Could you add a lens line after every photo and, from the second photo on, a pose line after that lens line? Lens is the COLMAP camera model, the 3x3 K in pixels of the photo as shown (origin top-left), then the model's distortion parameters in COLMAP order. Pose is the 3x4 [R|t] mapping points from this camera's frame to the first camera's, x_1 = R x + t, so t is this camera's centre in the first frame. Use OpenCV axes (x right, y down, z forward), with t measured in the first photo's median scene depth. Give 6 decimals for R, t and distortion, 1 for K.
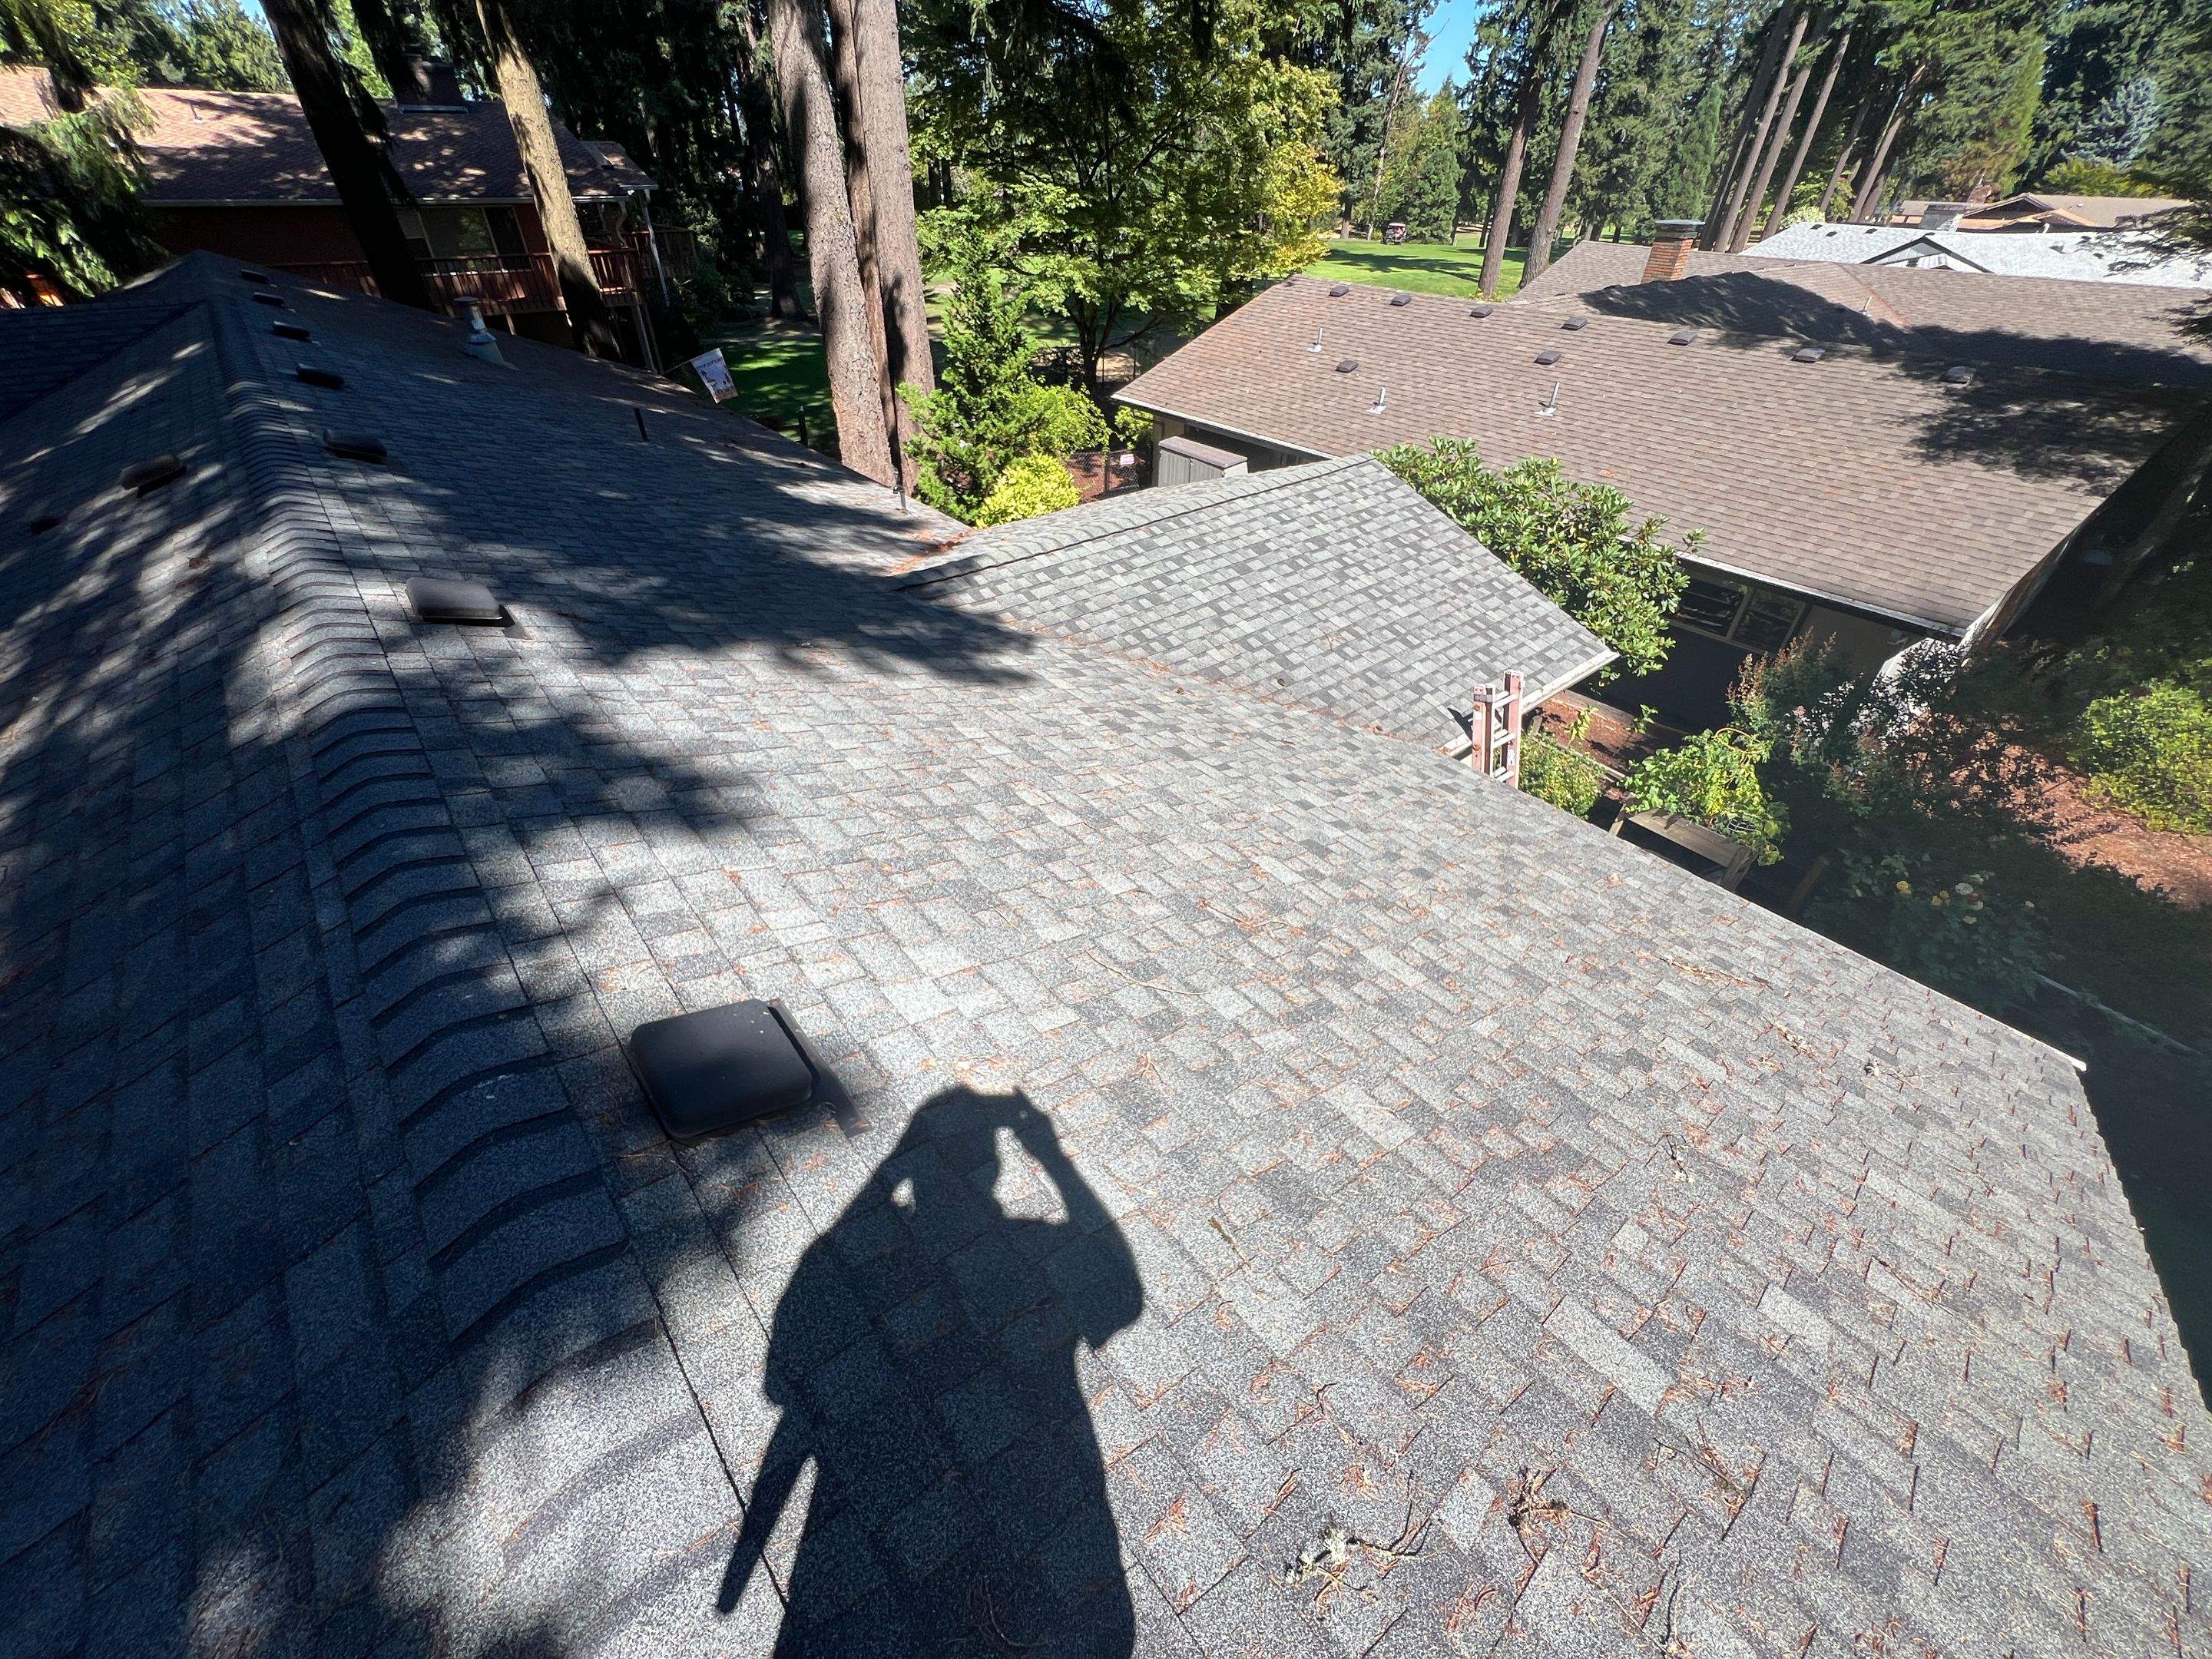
lens RADIAL K [[887.4, 0, 1101.5], [0, 887.4, 830.0], [0, 0, 1]] dist [-0.002651, 0.000749]
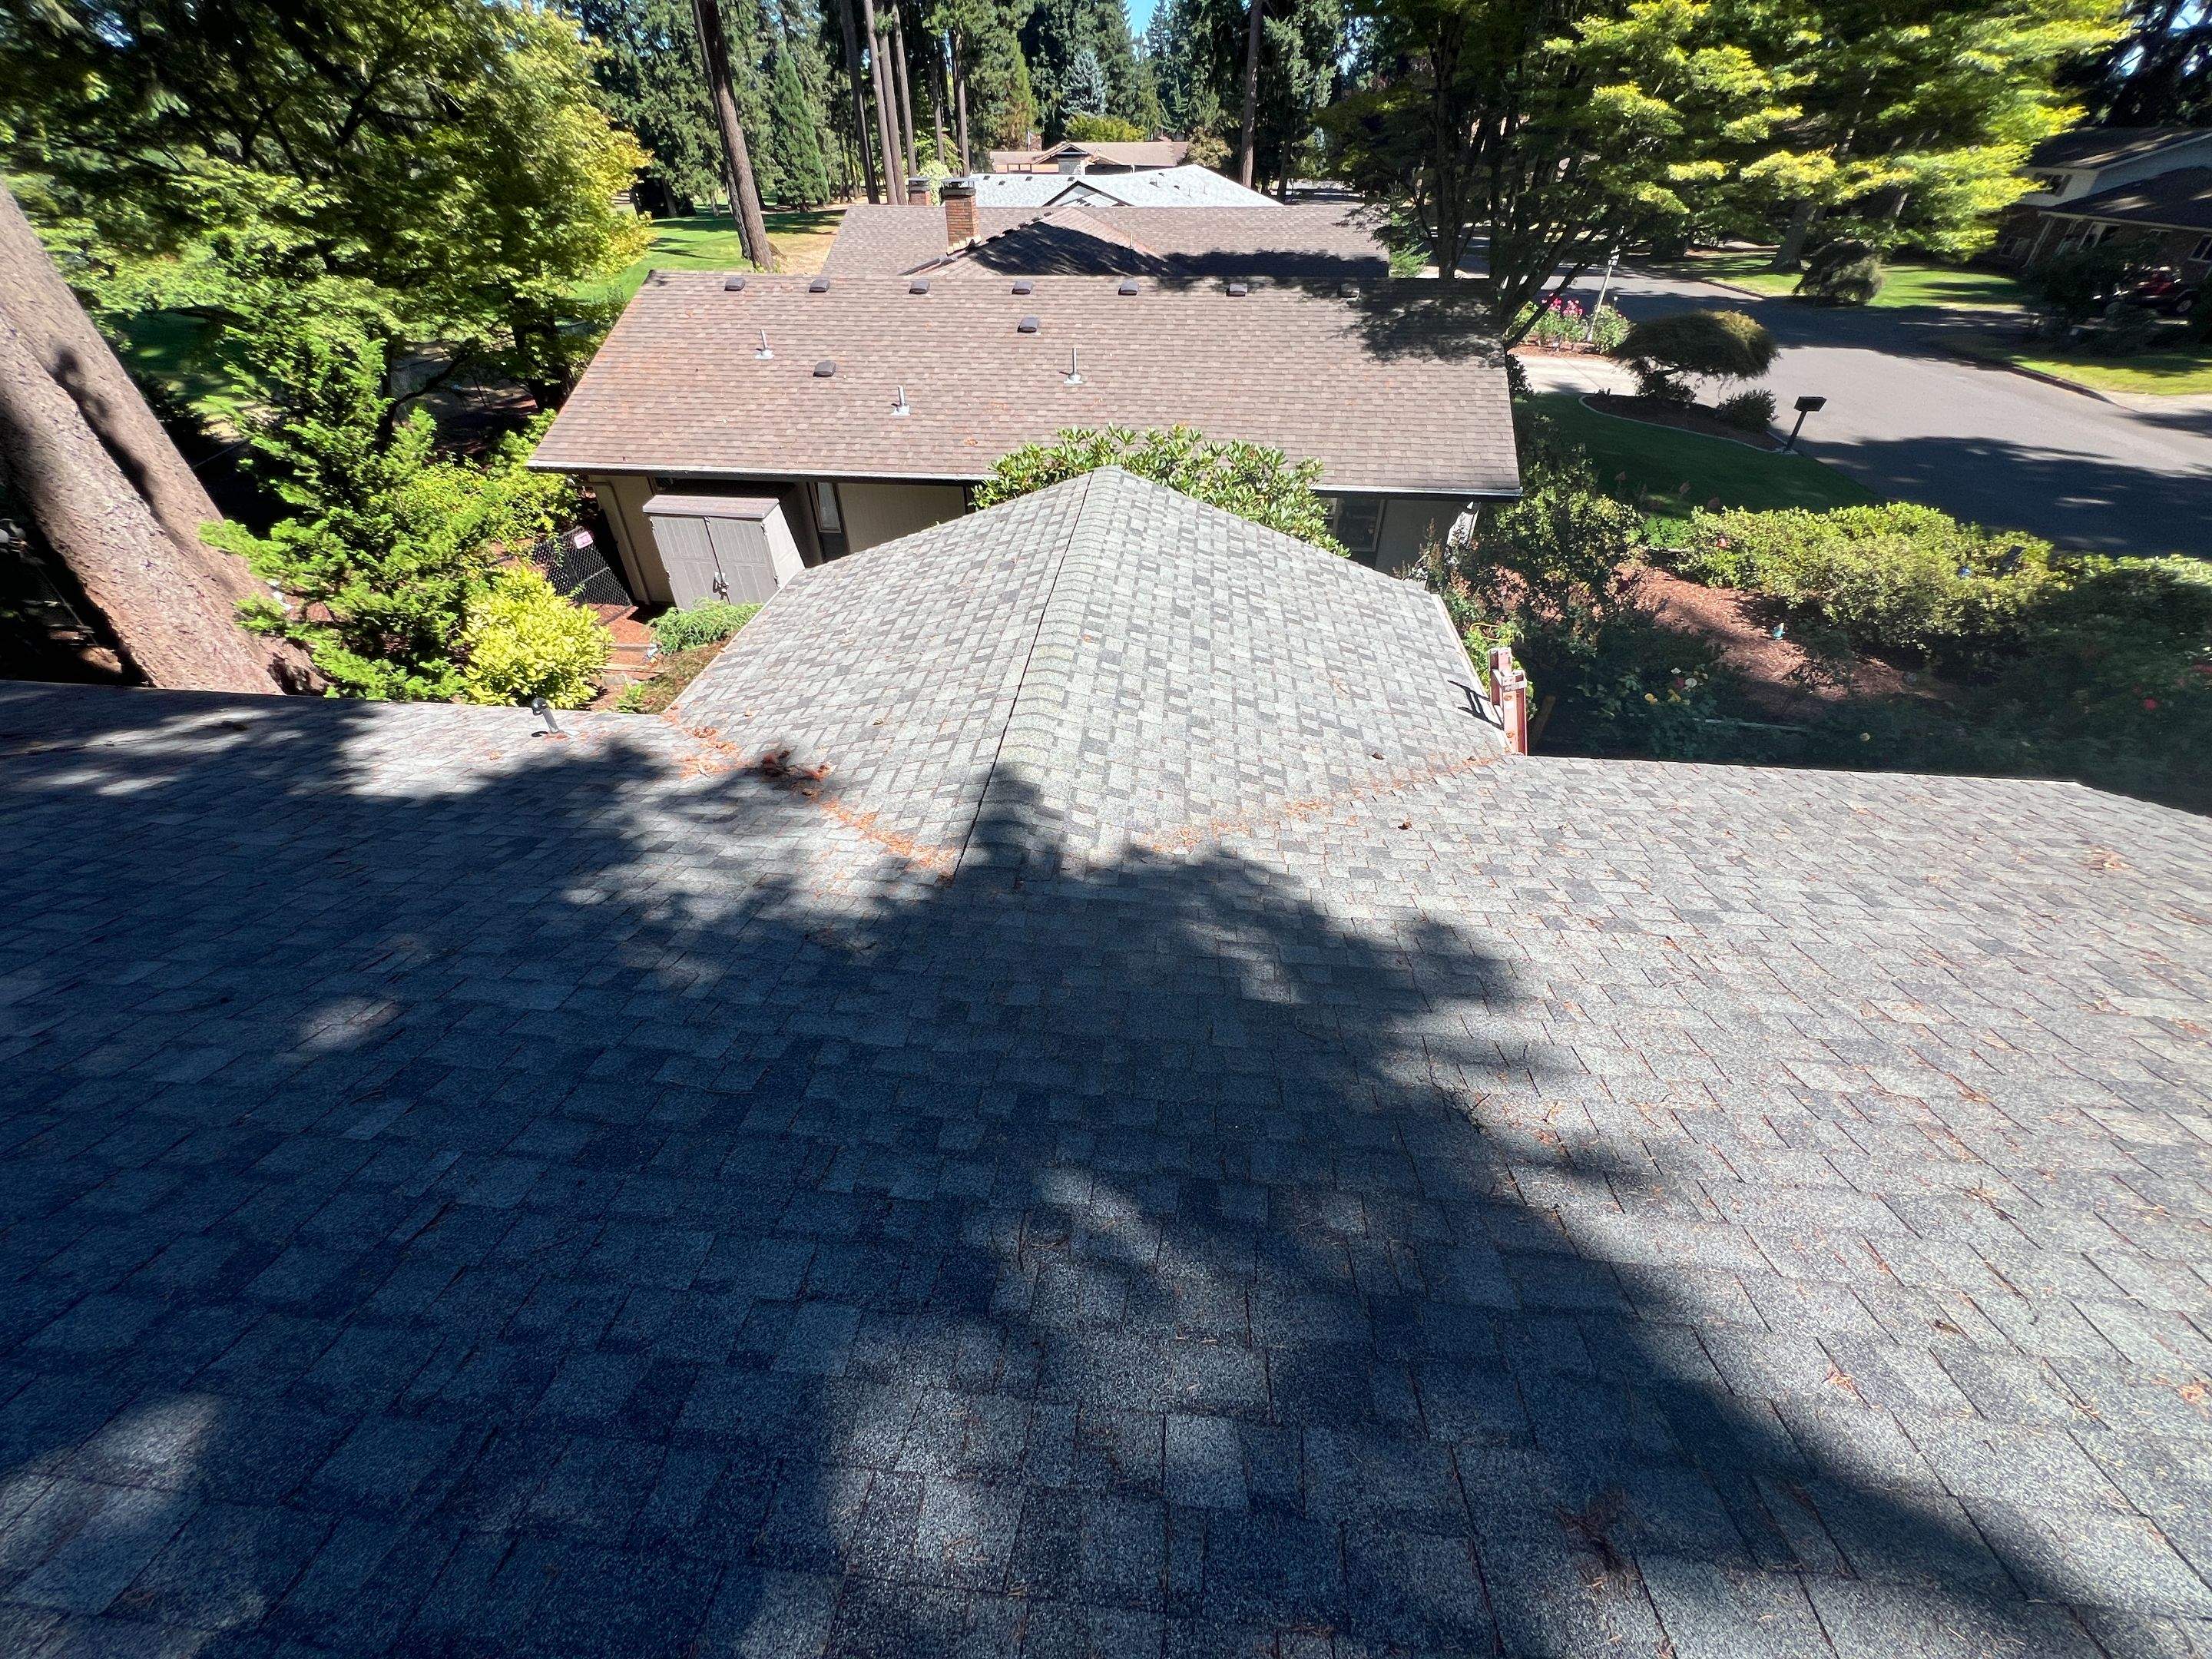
lens RADIAL K [[887.4, 0, 1109.3], [0, 887.4, 836.6], [0, 0, 1]] dist [-0.002651, 0.000749]
pose [[0.715229, -0.451795, 0.533226, -0.203290], [0.436102, 0.884707, 0.164646, -0.155723], [-0.546134, 0.114782, 0.829797, 0.205716]]
